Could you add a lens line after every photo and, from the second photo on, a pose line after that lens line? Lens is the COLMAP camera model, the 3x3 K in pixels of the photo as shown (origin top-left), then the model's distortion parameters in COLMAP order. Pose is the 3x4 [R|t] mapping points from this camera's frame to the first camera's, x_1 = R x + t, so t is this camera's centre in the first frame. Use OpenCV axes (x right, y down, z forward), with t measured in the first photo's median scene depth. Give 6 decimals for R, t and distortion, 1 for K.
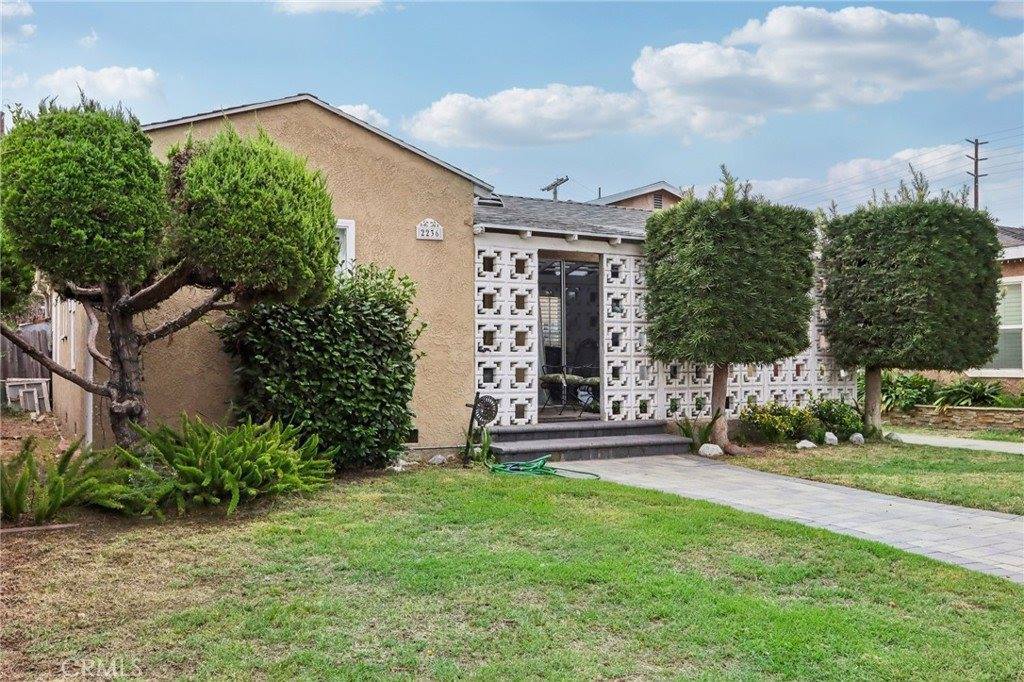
lens RADIAL K [[767.8, 0, 536.8], [0, 767.8, 342.4], [0, 0, 1]] dist [-0.000168, -0.000941]
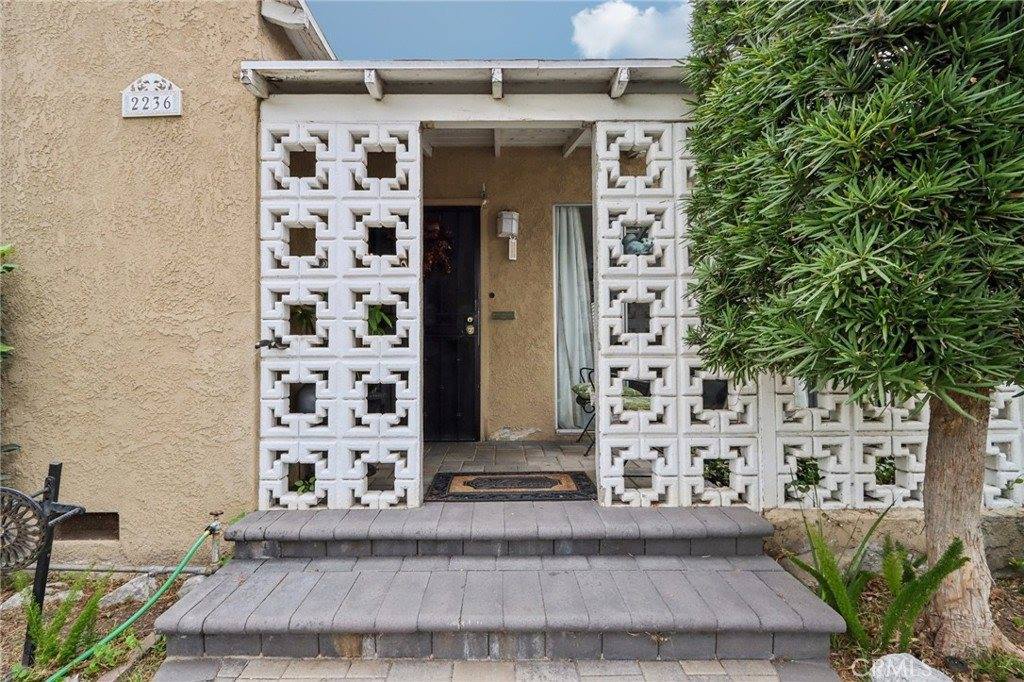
lens RADIAL K [[475.0, 0, 505.7], [0, 475.0, 343.8], [0, 0, 1]] dist [-0.000703, -0.000149]
pose [[0.872562, -0.014996, -0.488273, 0.170094], [0.015042, 0.999880, -0.003828, 0.011270], [0.488272, -0.004005, 0.872682, 0.727939]]
